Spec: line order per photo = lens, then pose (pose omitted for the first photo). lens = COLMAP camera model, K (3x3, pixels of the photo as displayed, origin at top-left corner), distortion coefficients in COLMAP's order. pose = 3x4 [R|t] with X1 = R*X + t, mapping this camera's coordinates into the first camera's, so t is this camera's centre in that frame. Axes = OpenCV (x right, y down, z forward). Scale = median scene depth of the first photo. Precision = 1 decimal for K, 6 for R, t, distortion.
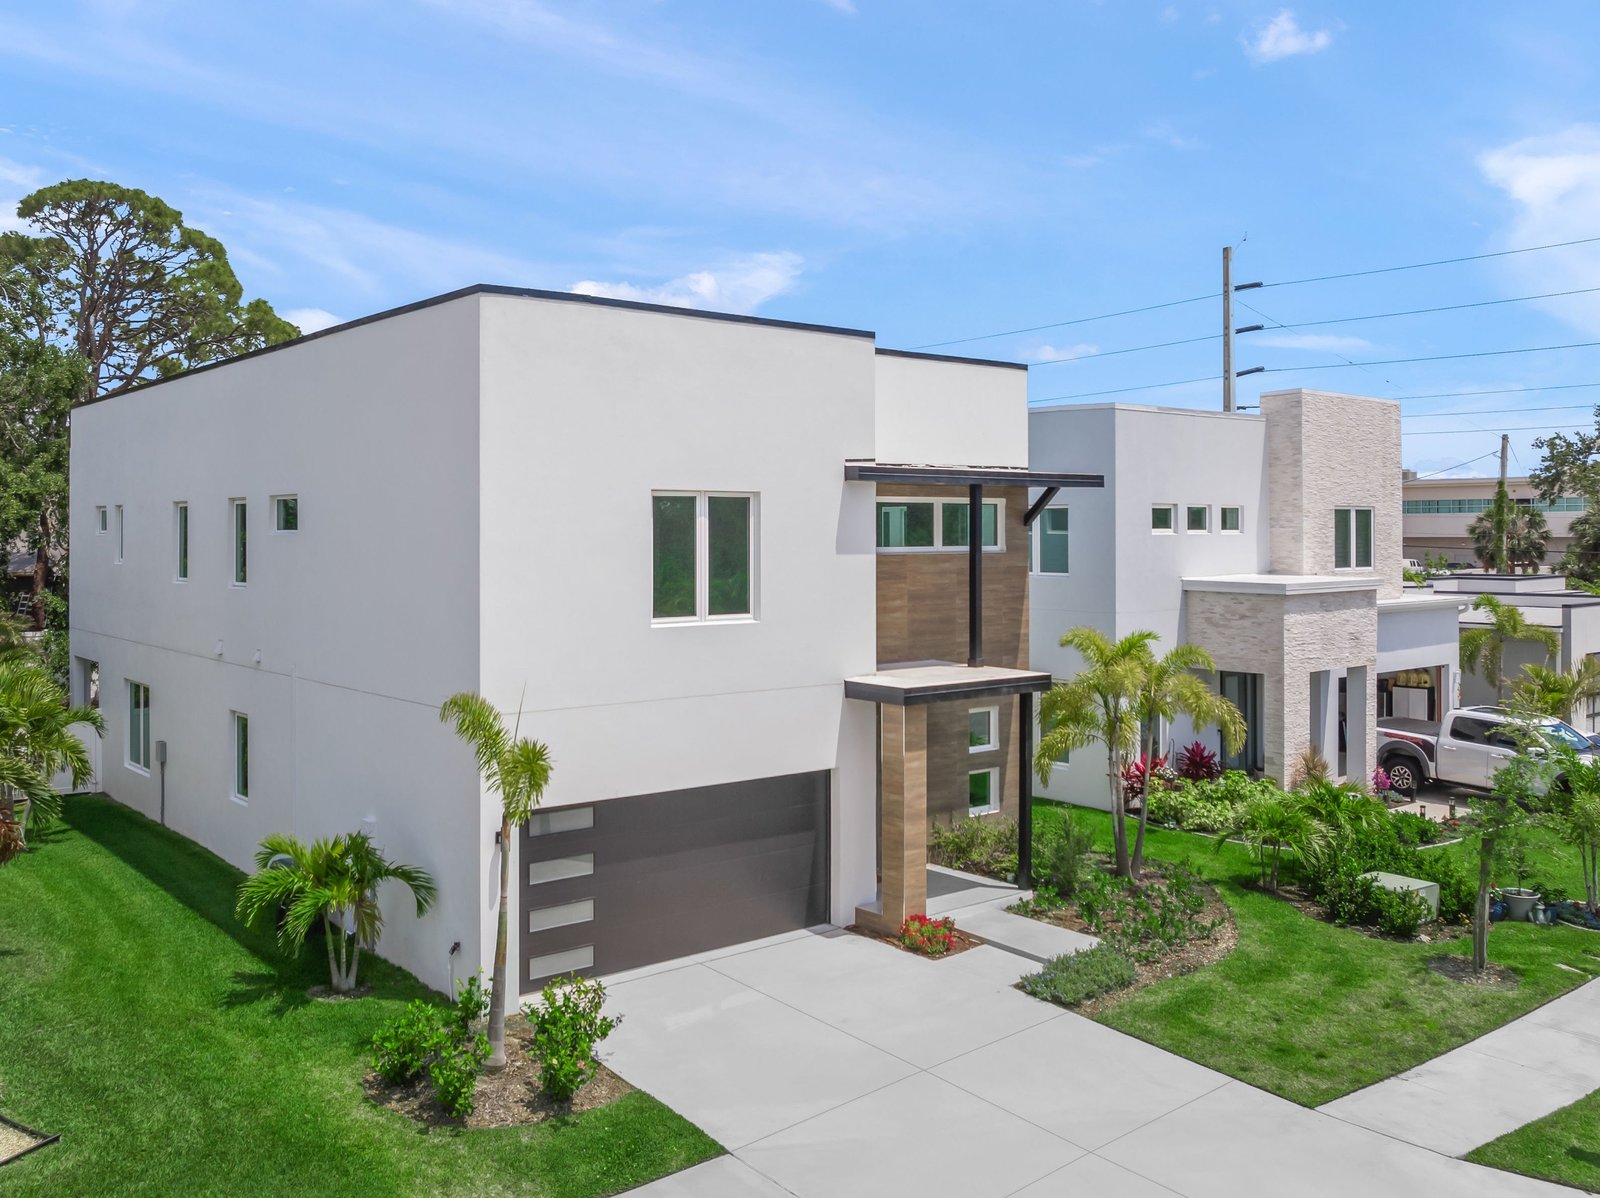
lens RADIAL K [[1397.3, 0, 701.8], [0, 1397.3, 535.1], [0, 0, 1]] dist [-0.033921, -0.005701]
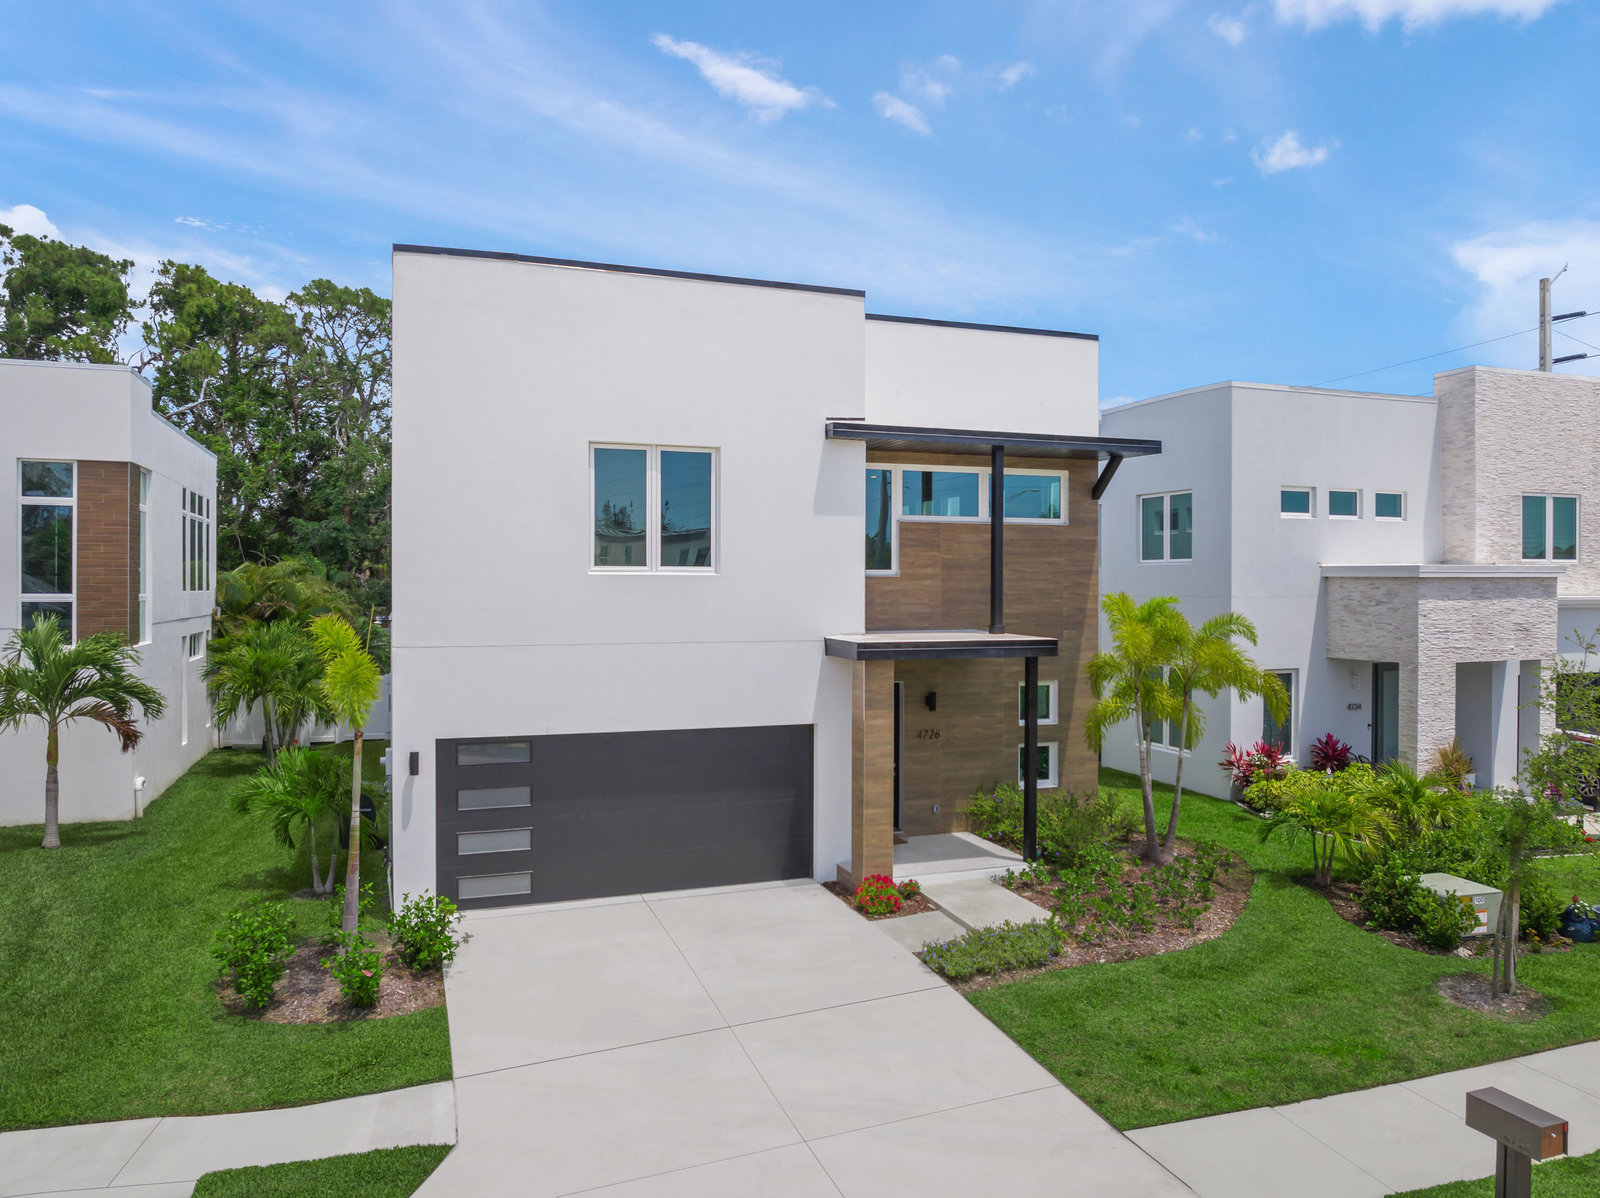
lens RADIAL K [[1111.1, 0, 800.0], [0, 1111.1, 599.0], [0, 0, 1]] dist [-0.038631, 0.005111]
pose [[0.954259, 0.007932, -0.298877, 0.321329], [-0.004180, 0.999904, 0.013190, 0.065112], [0.298953, -0.011338, 0.954201, 0.229758]]
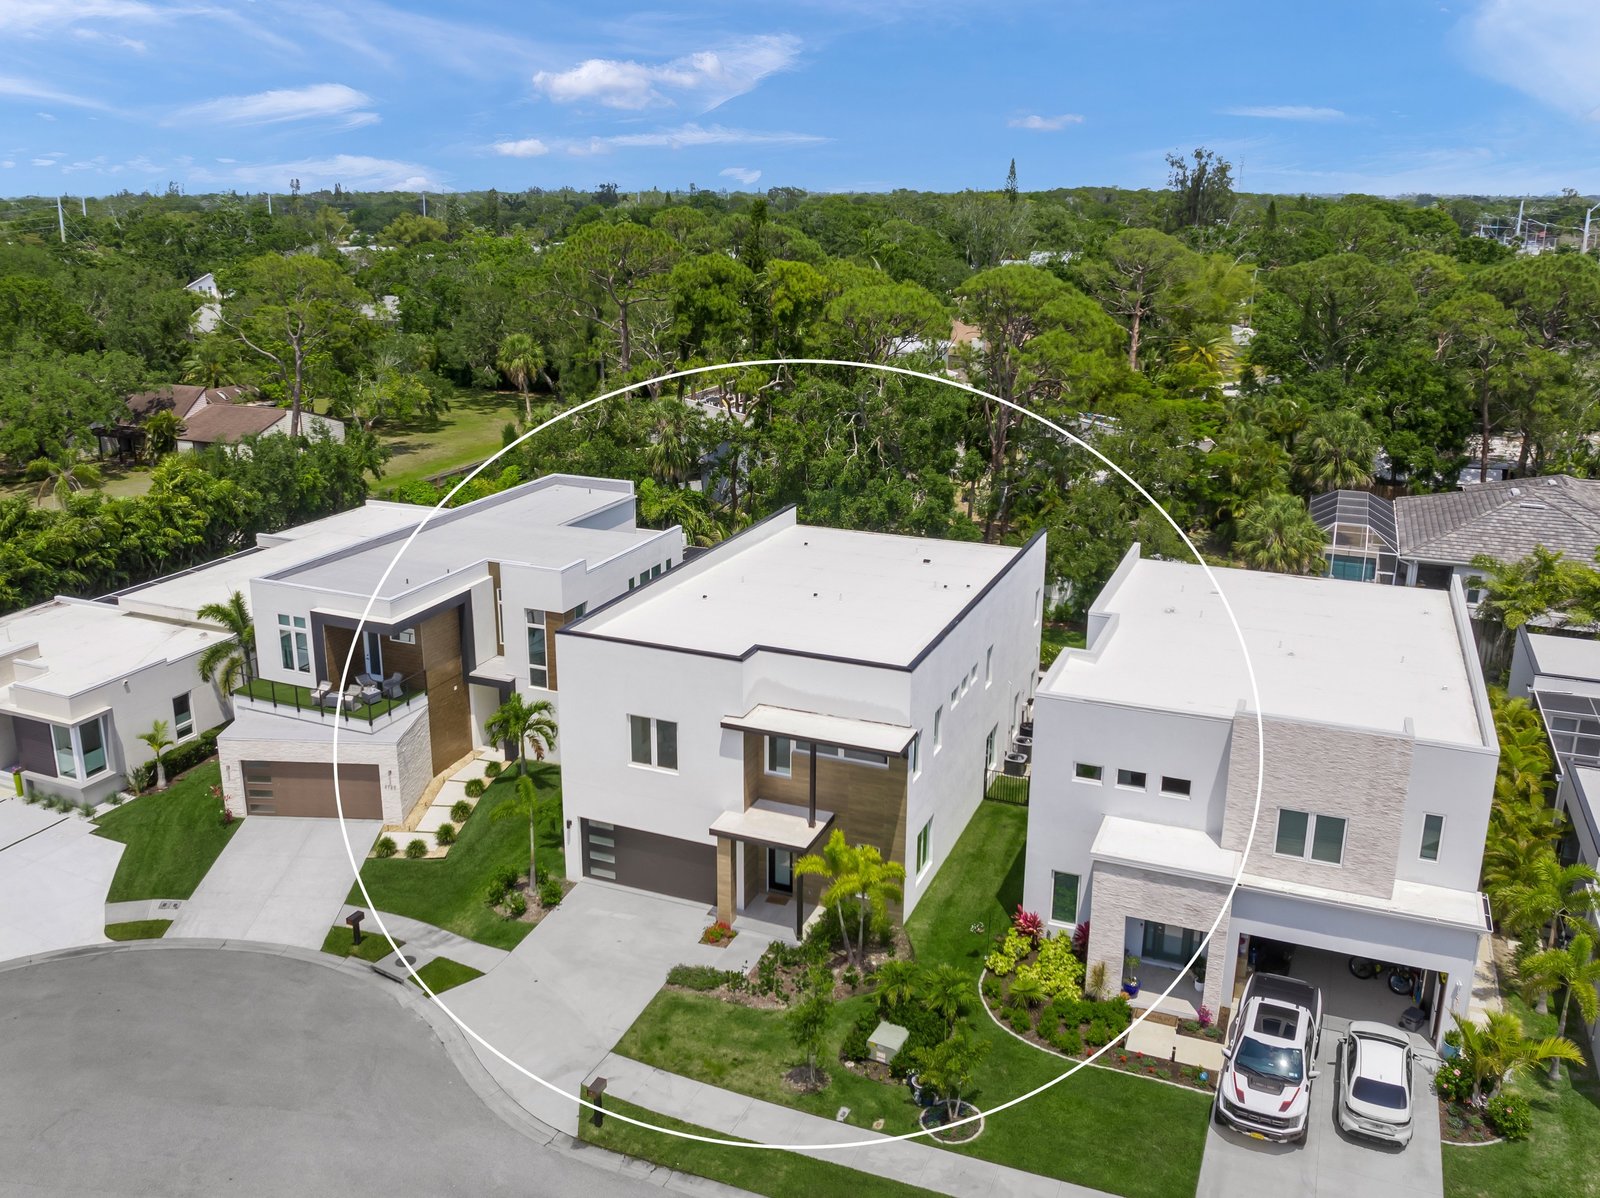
lens RADIAL K [[1320.8, 0, 778.0], [0, 1320.8, 563.6], [0, 0, 1]] dist [-0.013087, -0.012149]
pose [[0.492194, 0.237210, -0.837542, 1.740249], [-0.002418, 0.962524, 0.271186, -0.807647], [0.870482, -0.131451, 0.474322, 0.155501]]
